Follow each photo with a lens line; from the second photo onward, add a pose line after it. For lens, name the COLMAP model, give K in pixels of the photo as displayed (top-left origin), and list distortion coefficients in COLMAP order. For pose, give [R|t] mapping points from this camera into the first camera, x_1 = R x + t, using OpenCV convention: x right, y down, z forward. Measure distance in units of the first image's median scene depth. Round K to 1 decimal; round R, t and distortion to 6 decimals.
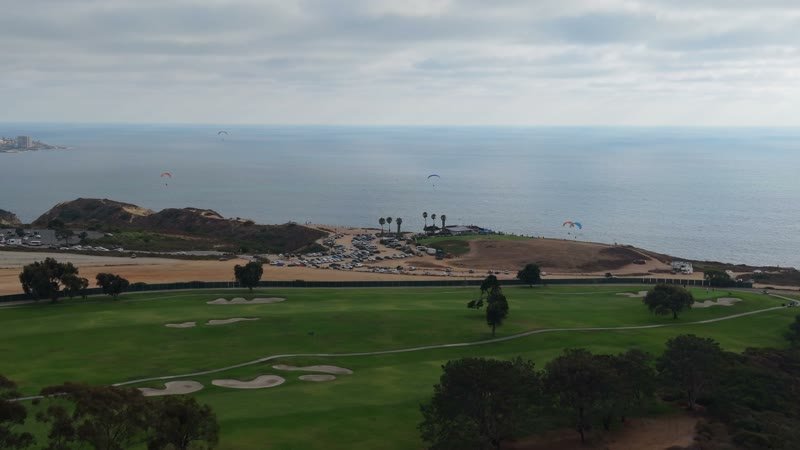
lens RADIAL K [[1128.5, 0, 400.0], [0, 1128.5, 225.0], [0, 0, 1]] dist [0.217266, -0.779487]
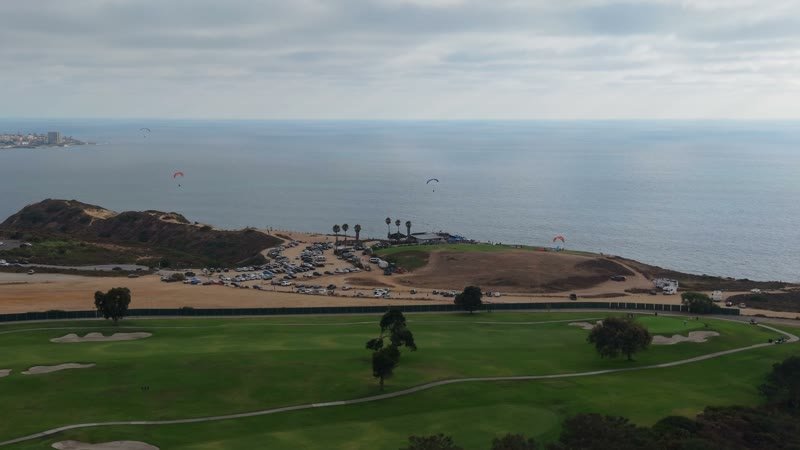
lens RADIAL K [[1128.5, 0, 400.0], [0, 1128.5, 225.0], [0, 0, 1]] dist [0.217266, -0.779487]
pose [[0.999393, -0.000418, -0.034834, 0.073528], [0.000589, 0.999988, 0.004909, -0.011927], [0.034831, -0.004927, 0.999381, 0.131462]]
